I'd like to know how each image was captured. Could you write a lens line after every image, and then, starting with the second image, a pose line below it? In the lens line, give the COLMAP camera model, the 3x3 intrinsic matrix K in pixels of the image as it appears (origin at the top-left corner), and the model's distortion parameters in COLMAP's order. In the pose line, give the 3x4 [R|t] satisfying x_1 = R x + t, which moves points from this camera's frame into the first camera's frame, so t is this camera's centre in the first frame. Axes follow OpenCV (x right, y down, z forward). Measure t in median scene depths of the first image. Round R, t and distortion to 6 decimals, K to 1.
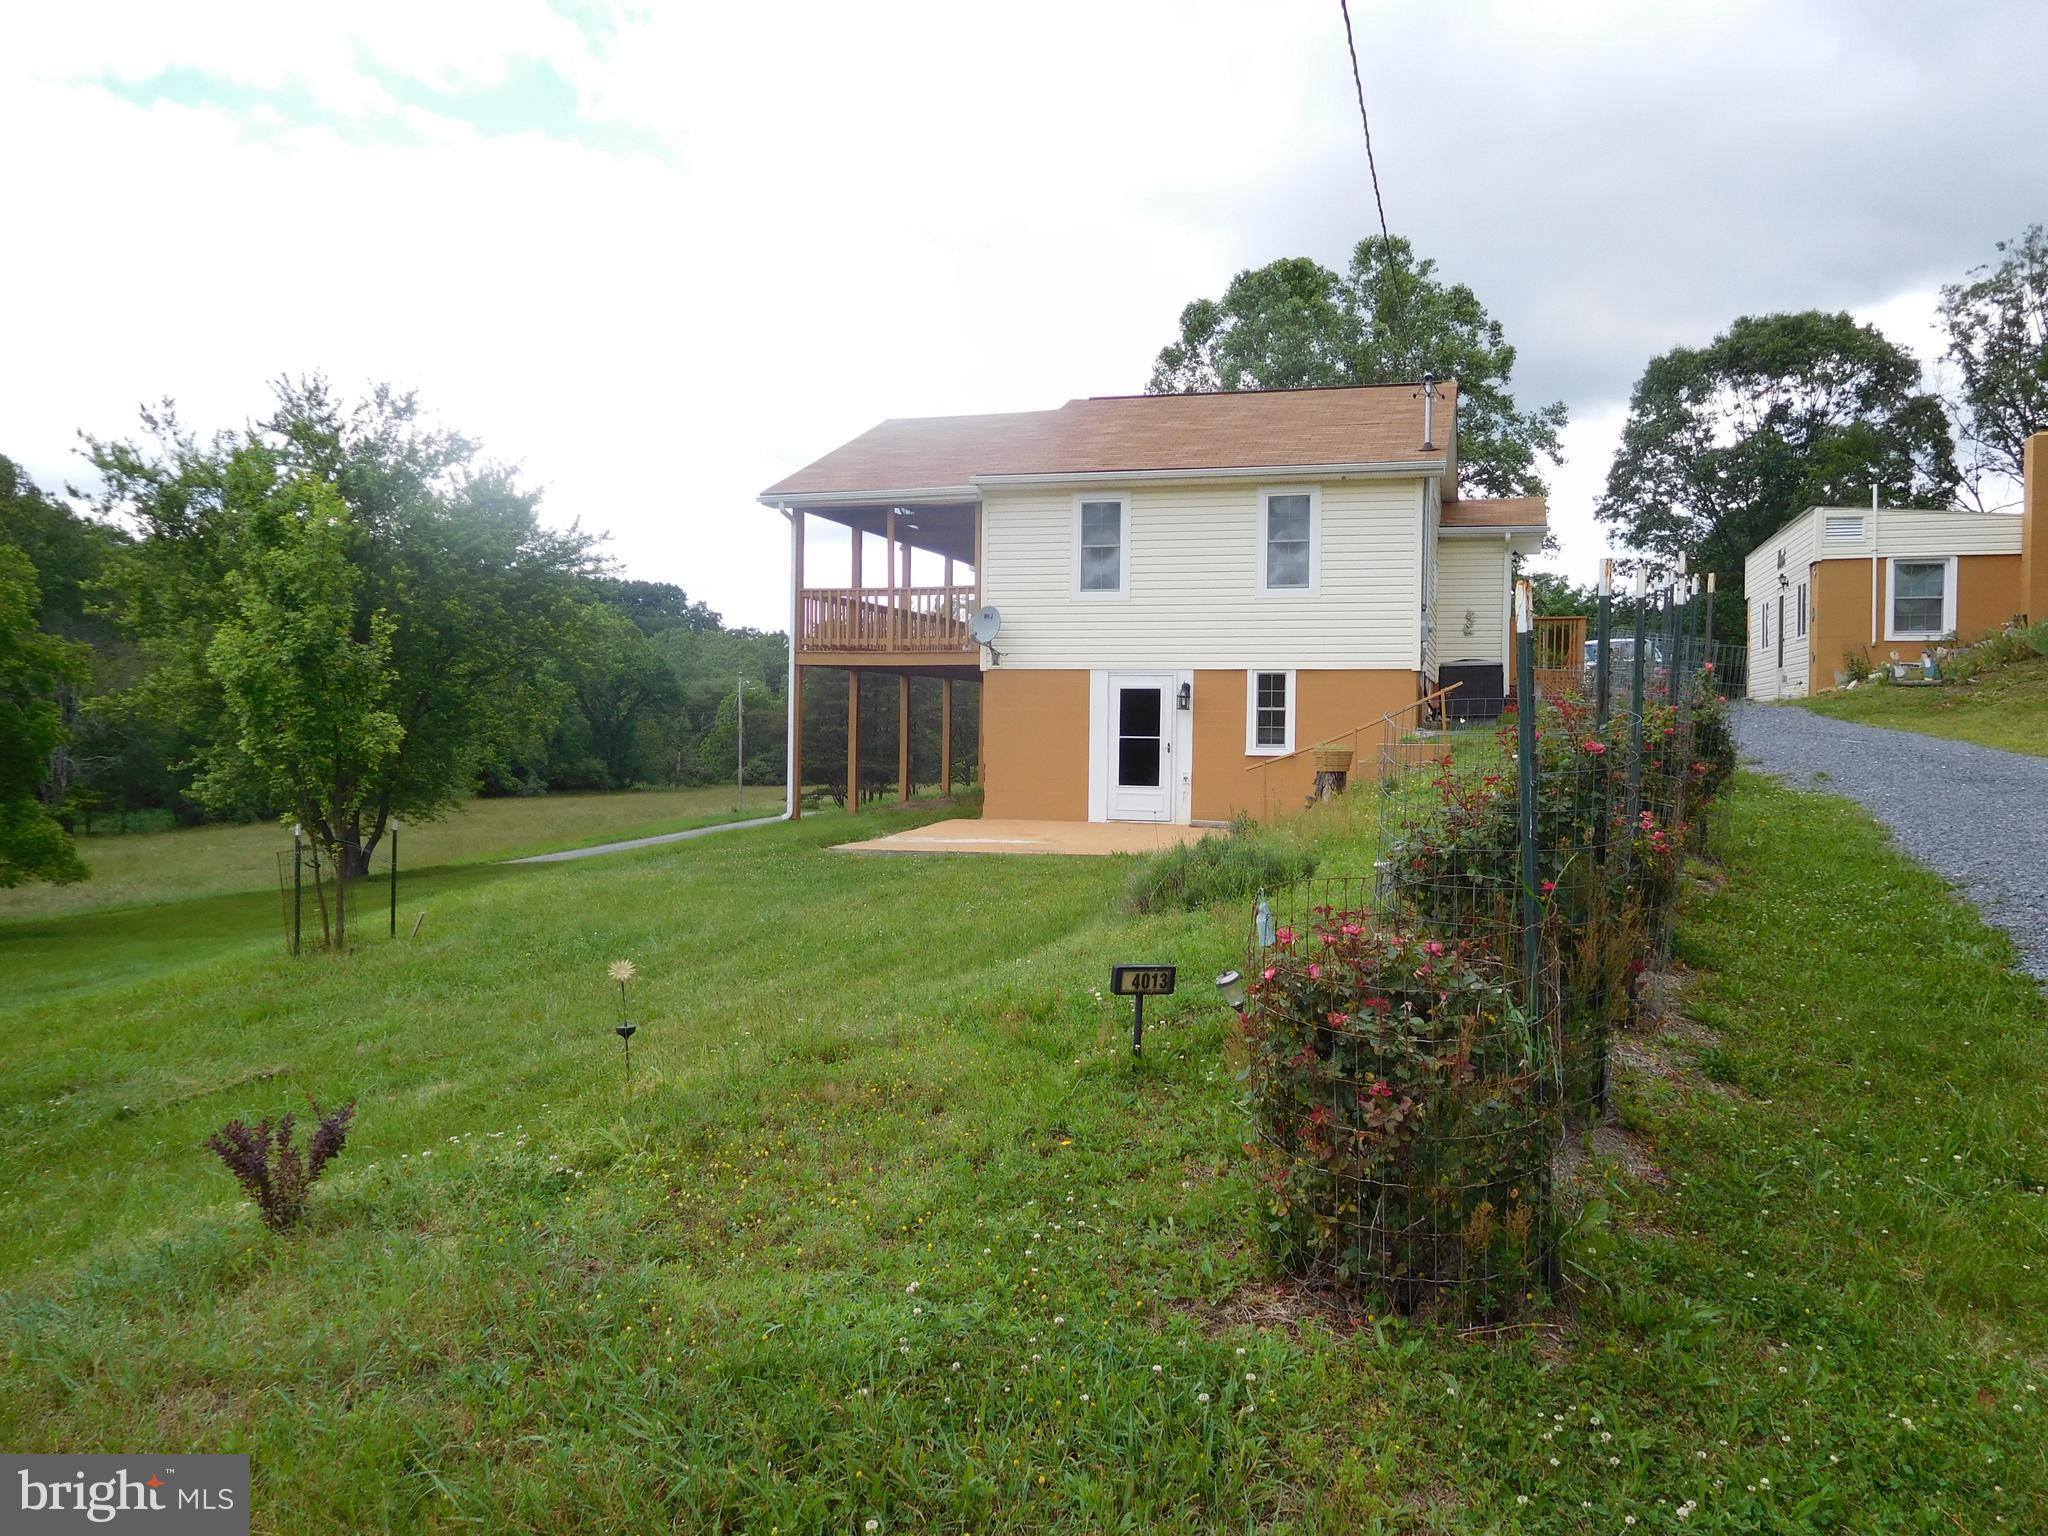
lens RADIAL K [[1530.5, 0, 1021.7], [0, 1530.5, 763.0], [0, 0, 1]] dist [-0.018428, 0.007655]
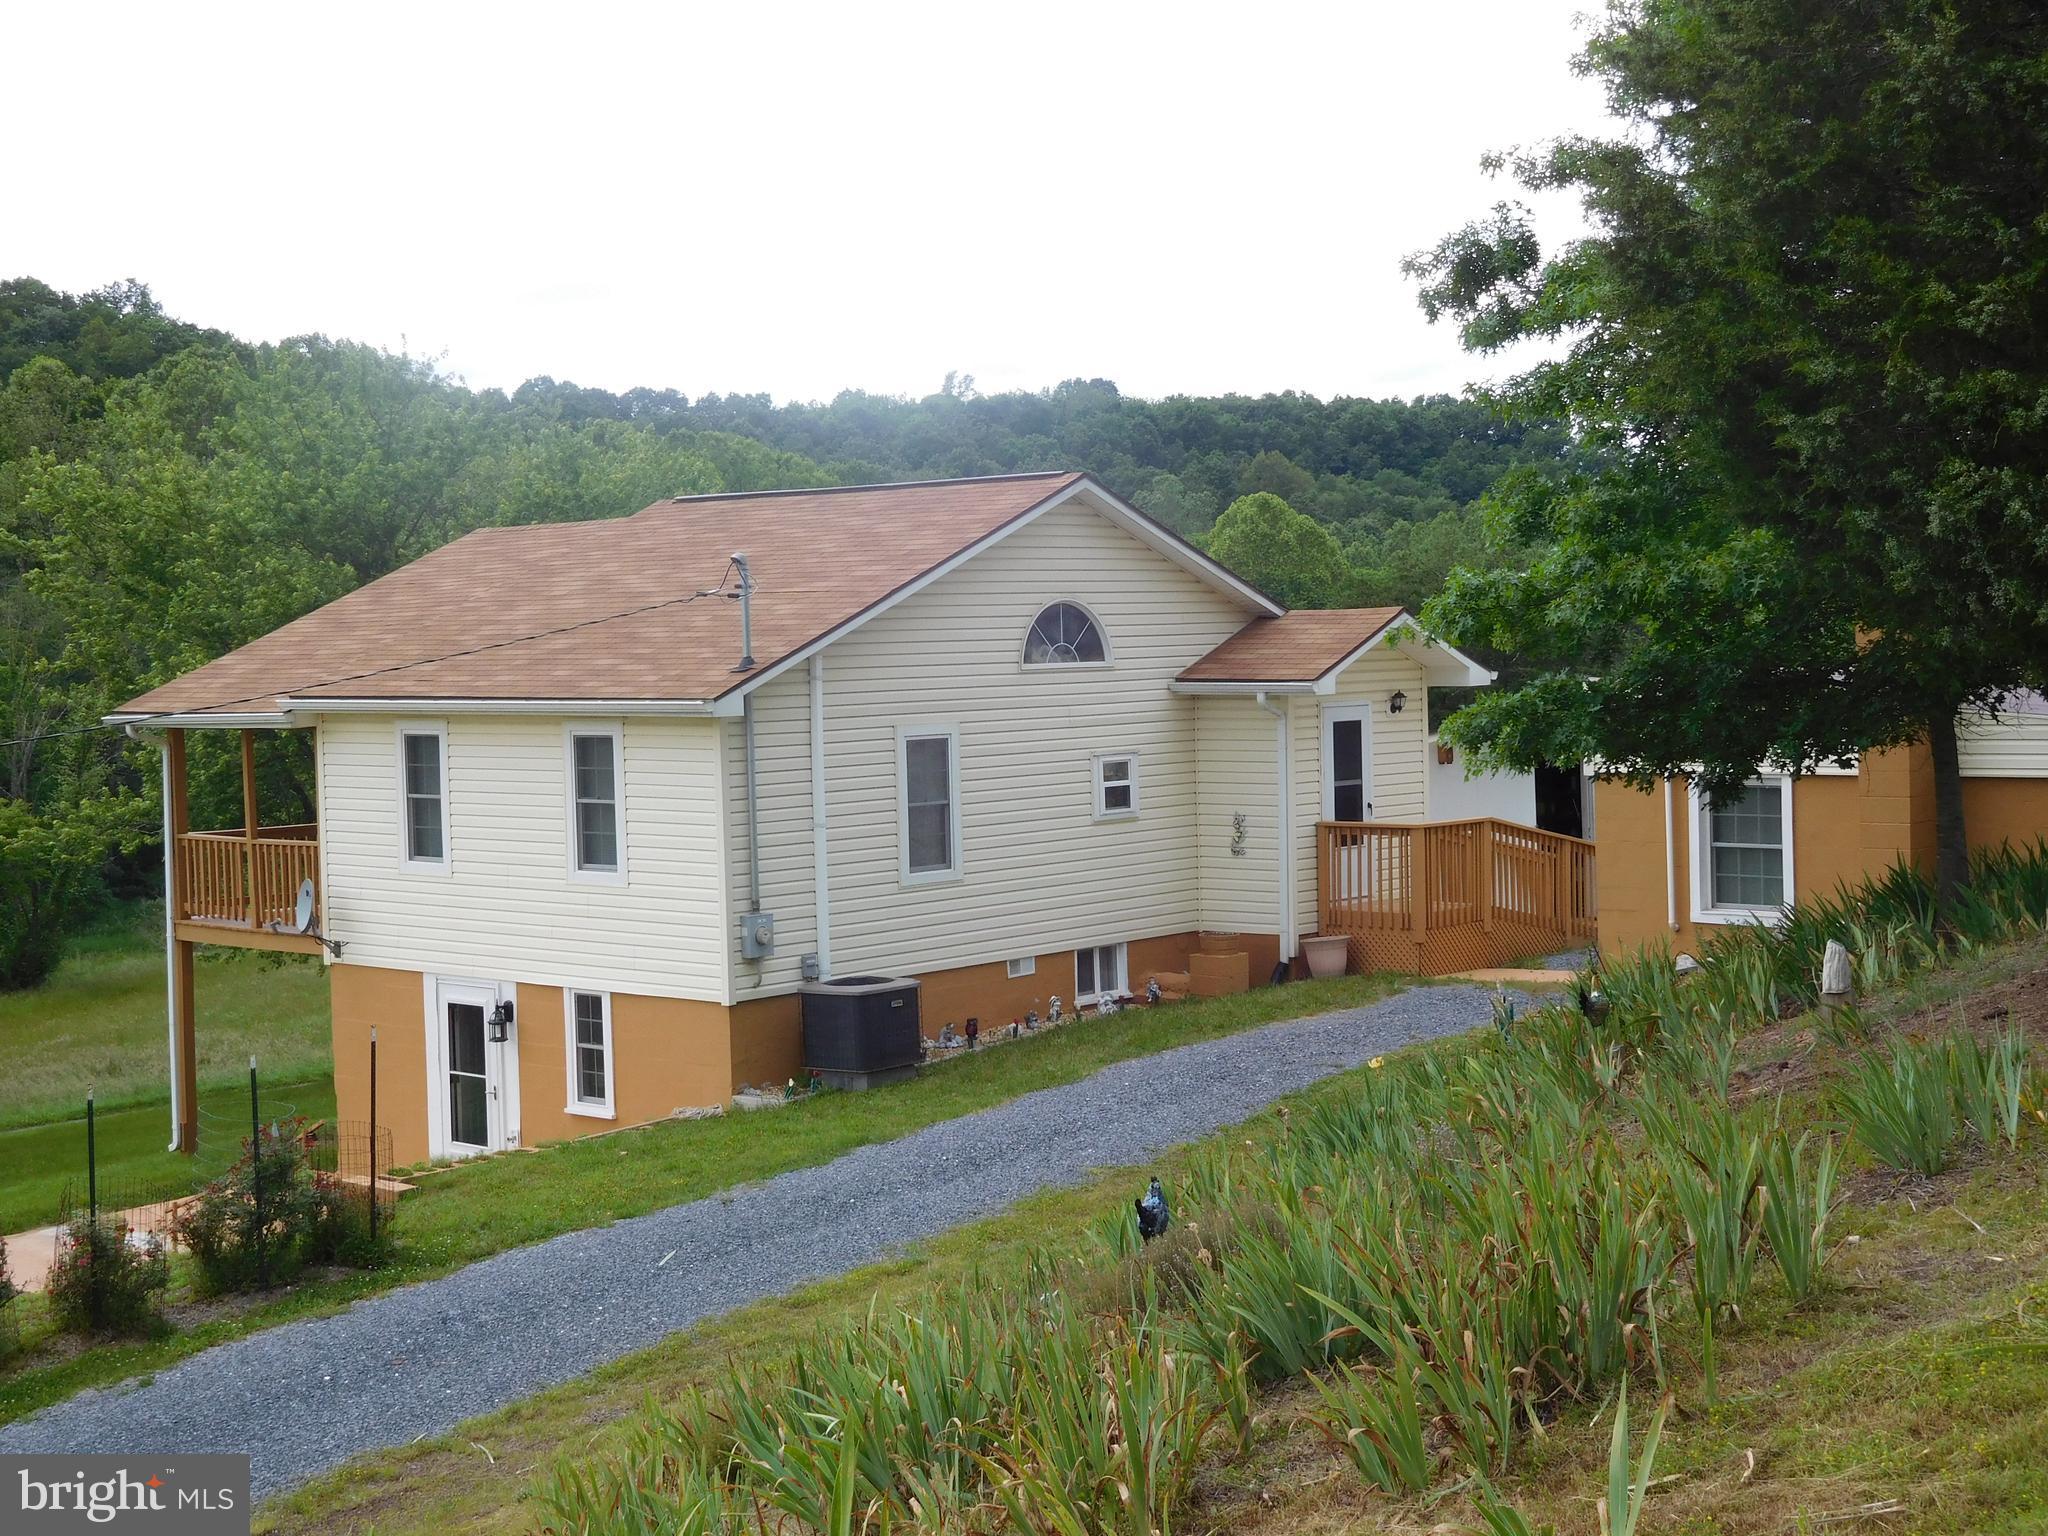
lens RADIAL K [[2756.6, 0, 1022.3], [0, 2756.6, 771.1], [0, 0, 1]] dist [0.036334, 0.000000]
pose [[0.898762, -0.012250, -0.438265, 0.740054], [0.024372, 0.999460, 0.022044, -0.152533], [0.437758, -0.030493, 0.898575, -0.008857]]
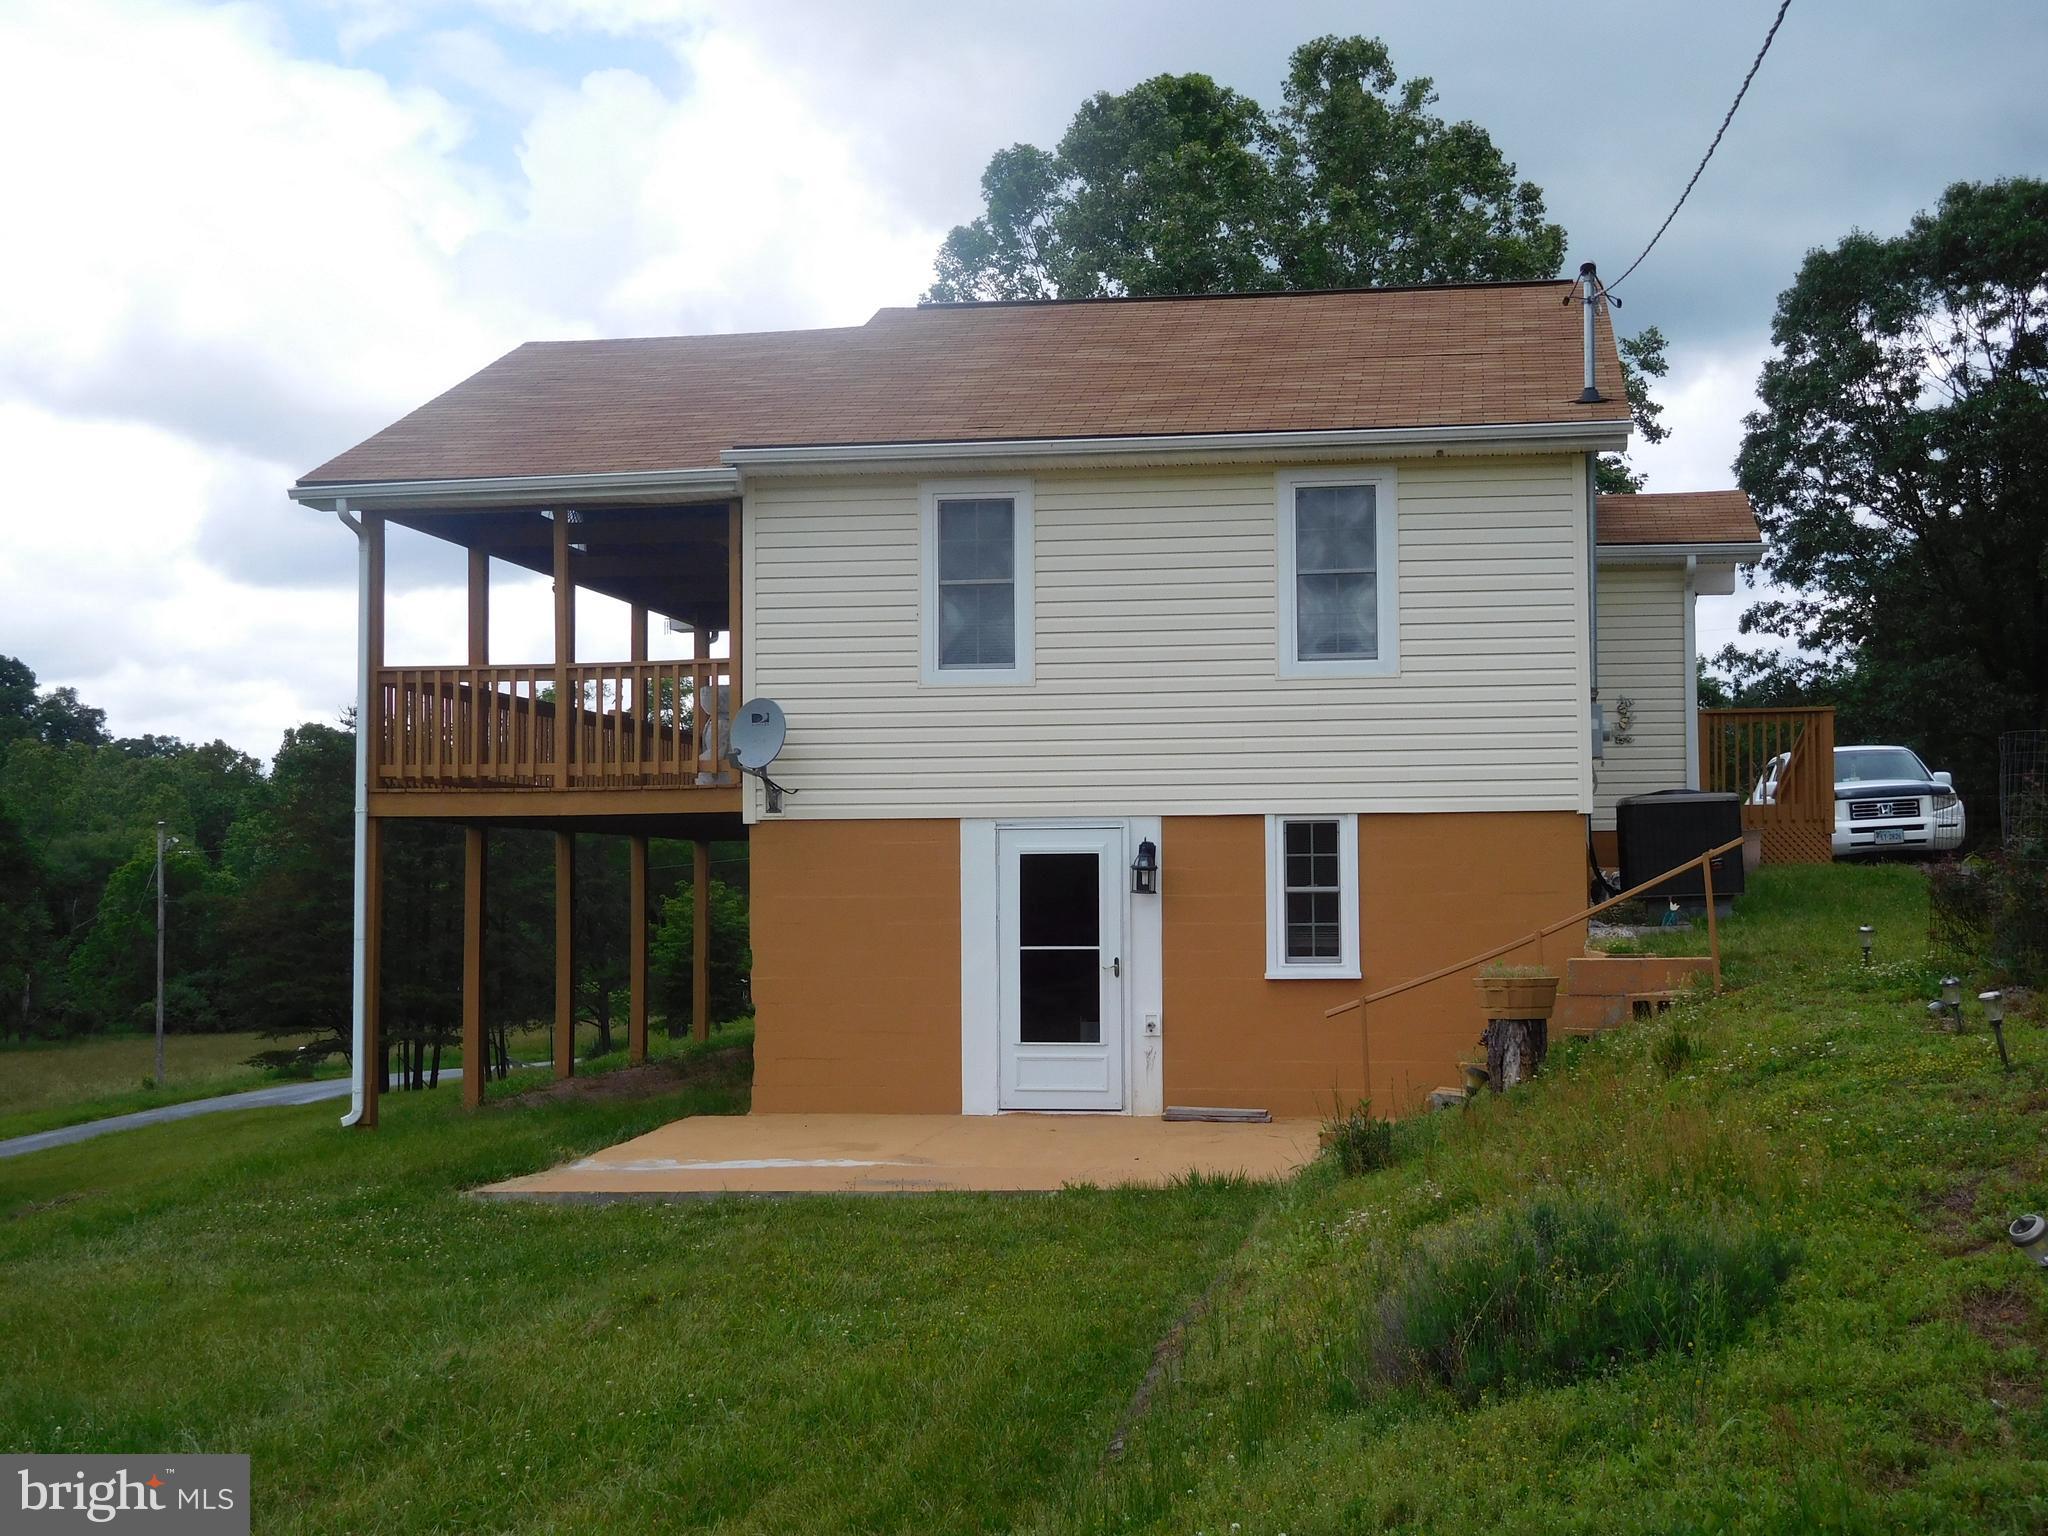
lens RADIAL K [[2756.6, 0, 1032.4], [0, 2756.6, 775.2], [0, 0, 1]] dist [0.036334, 0.000000]
pose [[0.991446, -0.012201, 0.129947, -0.045935], [0.021503, 0.997285, -0.070425, -0.008480], [-0.128735, 0.072617, 0.989017, 0.063782]]
